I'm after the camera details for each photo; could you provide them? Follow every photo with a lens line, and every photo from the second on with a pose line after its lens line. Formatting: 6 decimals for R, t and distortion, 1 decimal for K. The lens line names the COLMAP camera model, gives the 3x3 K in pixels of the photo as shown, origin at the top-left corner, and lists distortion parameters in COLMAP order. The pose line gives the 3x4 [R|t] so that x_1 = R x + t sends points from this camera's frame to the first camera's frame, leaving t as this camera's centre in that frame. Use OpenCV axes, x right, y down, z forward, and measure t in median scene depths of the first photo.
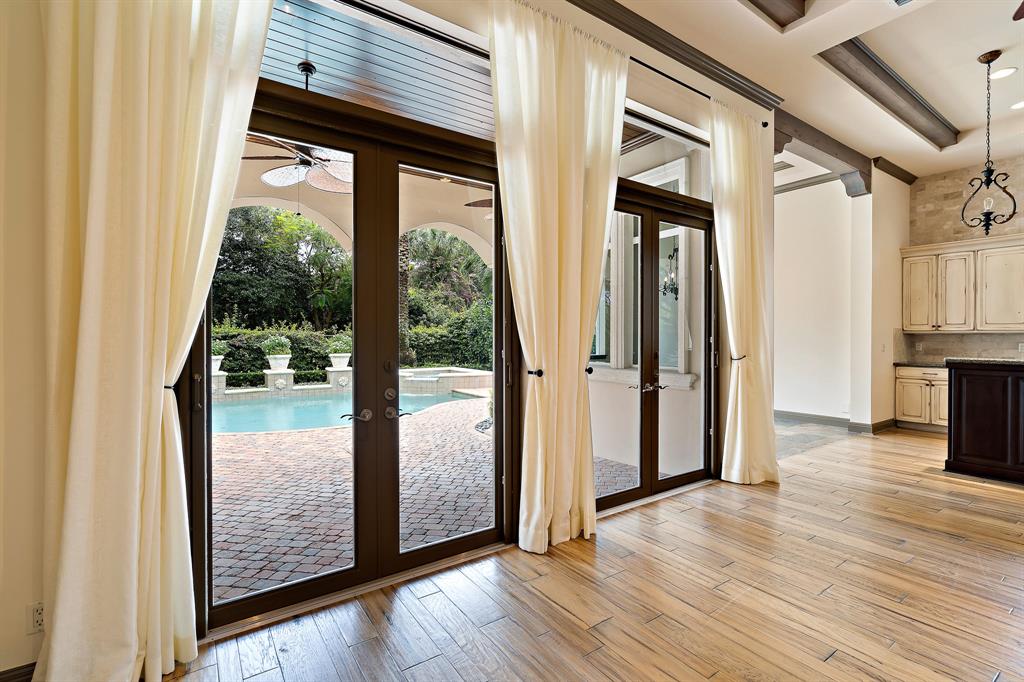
lens RADIAL K [[468.2, 0, 512.0], [0, 468.2, 343.6], [0, 0, 1]] dist [-0.000358, 0.001535]
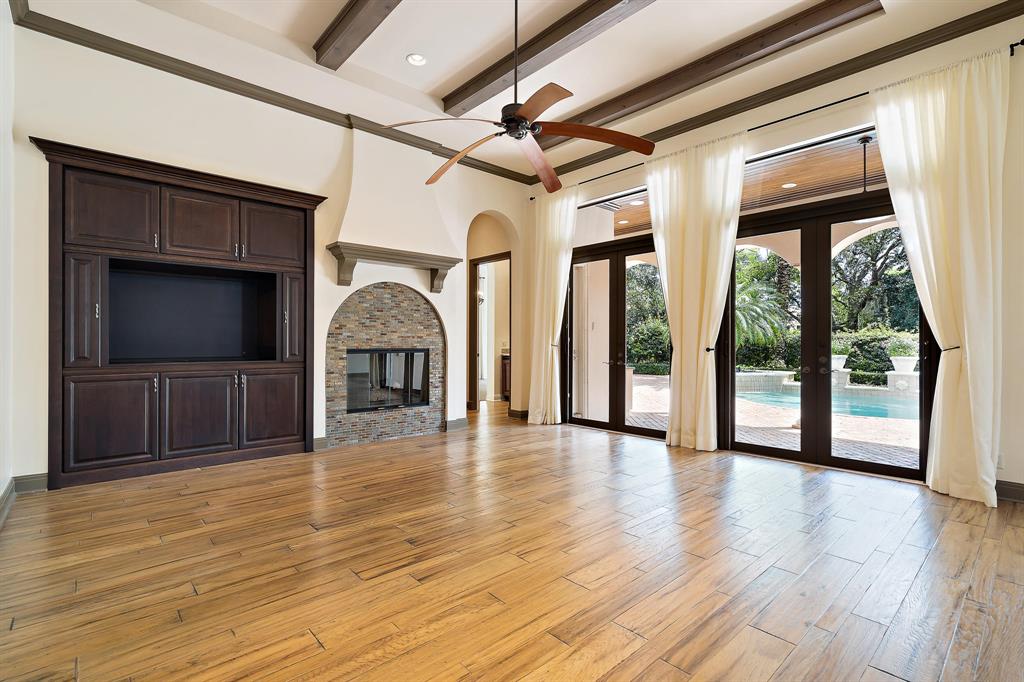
lens RADIAL K [[468.2, 0, 515.0], [0, 468.2, 334.3], [0, 0, 1]] dist [-0.000358, 0.001535]
pose [[0.146097, -0.015909, -0.989142, 0.340150], [-0.017659, 0.999669, -0.018687, 0.009136], [0.989113, 0.020198, 0.145768, 0.027228]]
